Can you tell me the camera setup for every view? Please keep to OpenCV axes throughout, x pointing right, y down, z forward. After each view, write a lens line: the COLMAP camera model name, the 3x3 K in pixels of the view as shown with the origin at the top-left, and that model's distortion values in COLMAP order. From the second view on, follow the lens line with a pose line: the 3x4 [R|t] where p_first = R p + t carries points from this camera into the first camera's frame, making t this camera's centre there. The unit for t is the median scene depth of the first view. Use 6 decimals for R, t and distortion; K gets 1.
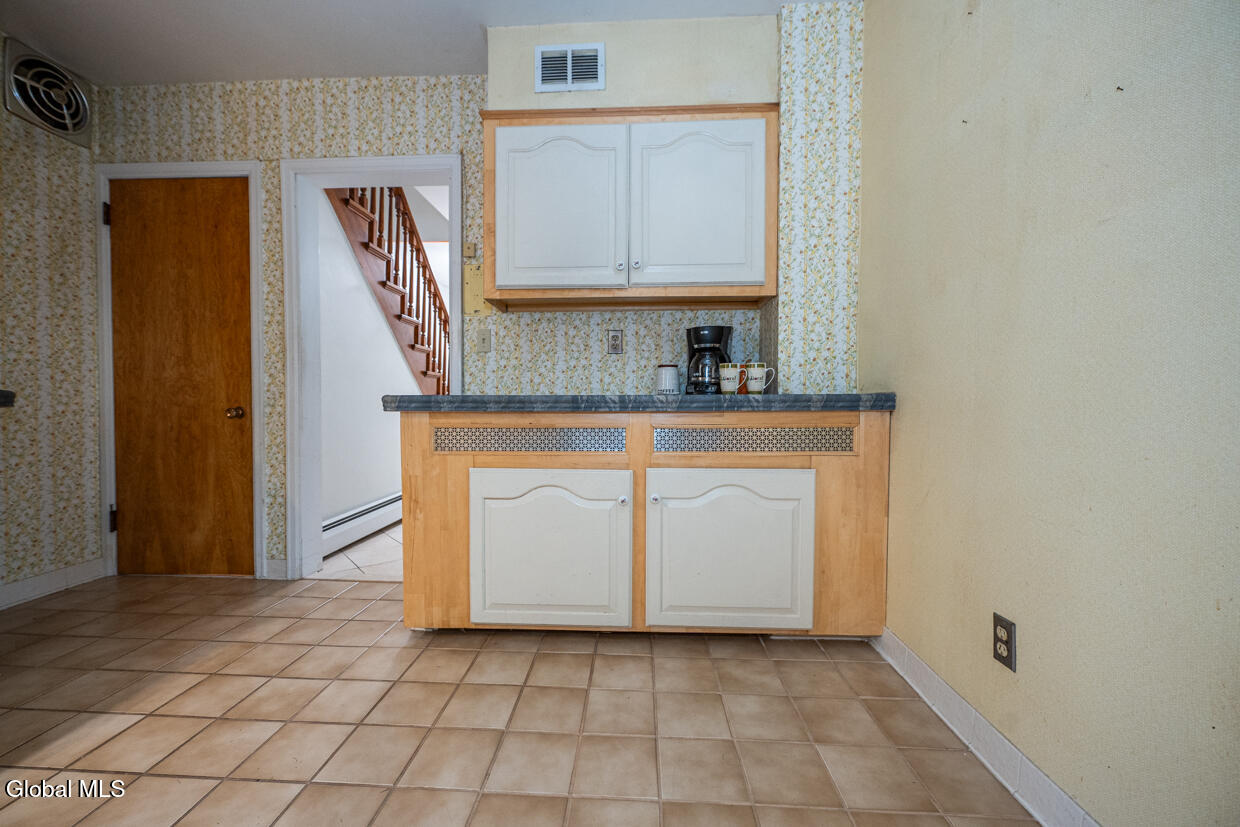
lens RADIAL K [[496.6, 0, 614.1], [0, 496.6, 411.5], [0, 0, 1]] dist [0.002830, 0.000105]
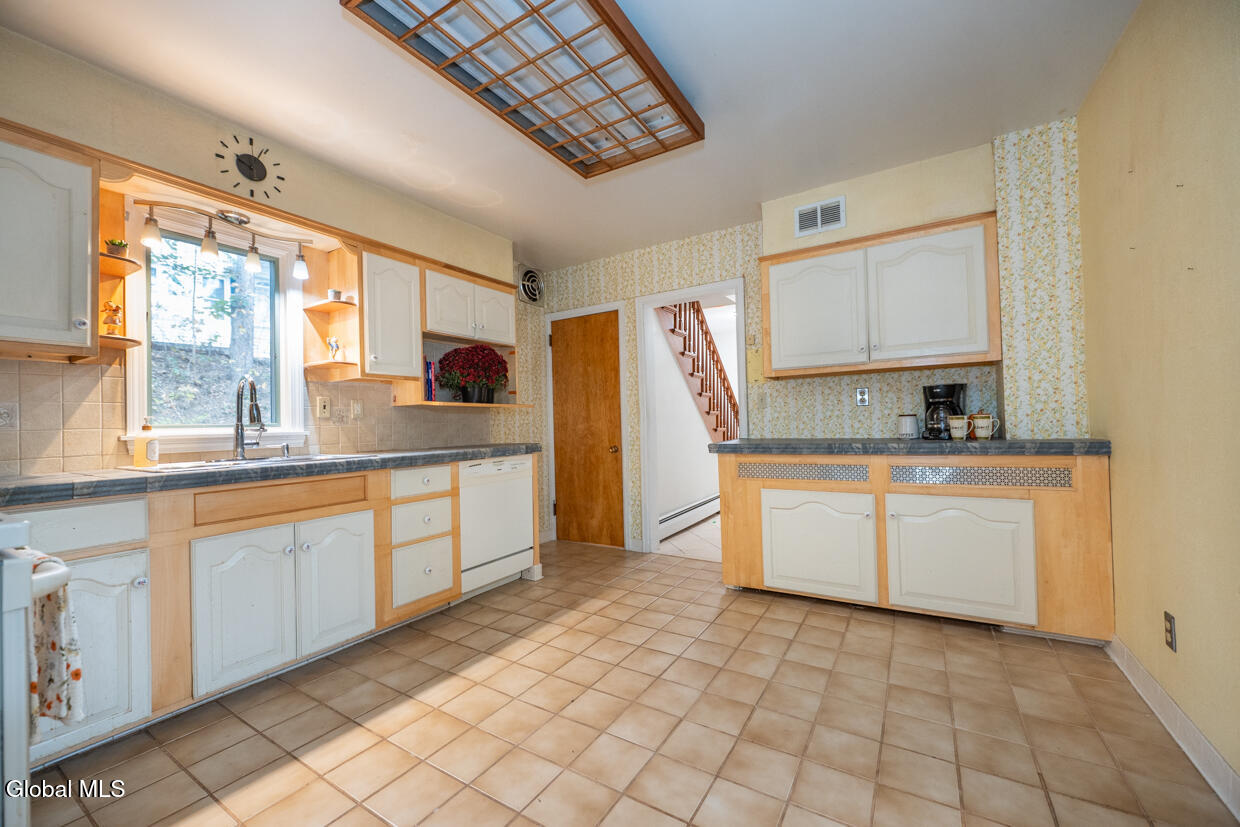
lens RADIAL K [[487.7, 0, 620.0], [0, 487.7, 413.5], [0, 0, 1]] dist [-0.001591, -0.000387]
pose [[0.879940, -0.032864, -0.473946, 0.057575], [0.017800, 0.999185, -0.036236, -0.071344], [0.474751, 0.023449, 0.879808, -0.545876]]
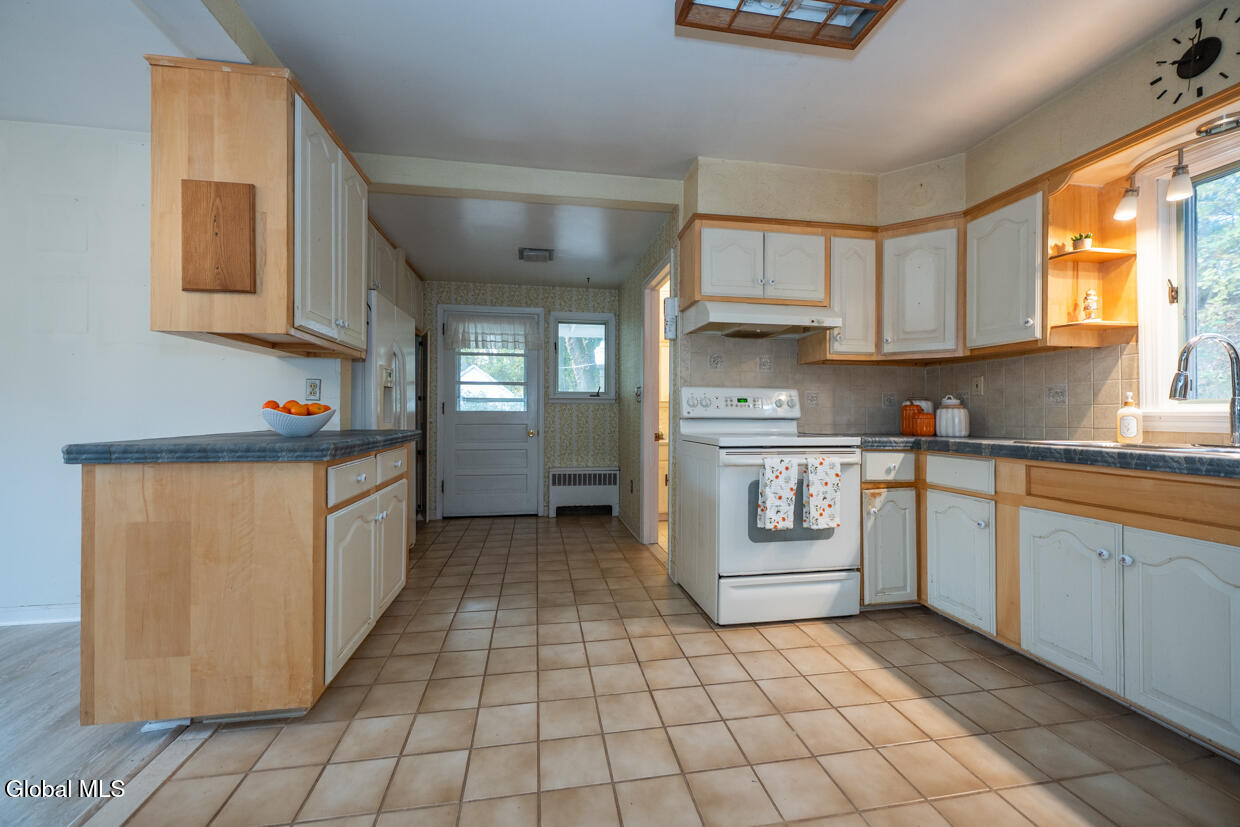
lens RADIAL K [[487.7, 0, 620.0], [0, 487.7, 413.5], [0, 0, 1]] dist [-0.001591, -0.000387]
pose [[-0.973050, -0.006230, -0.230509, -0.268107], [-0.010641, 0.999783, 0.017895, -0.108194], [0.230347, 0.019865, -0.972906, 3.370385]]
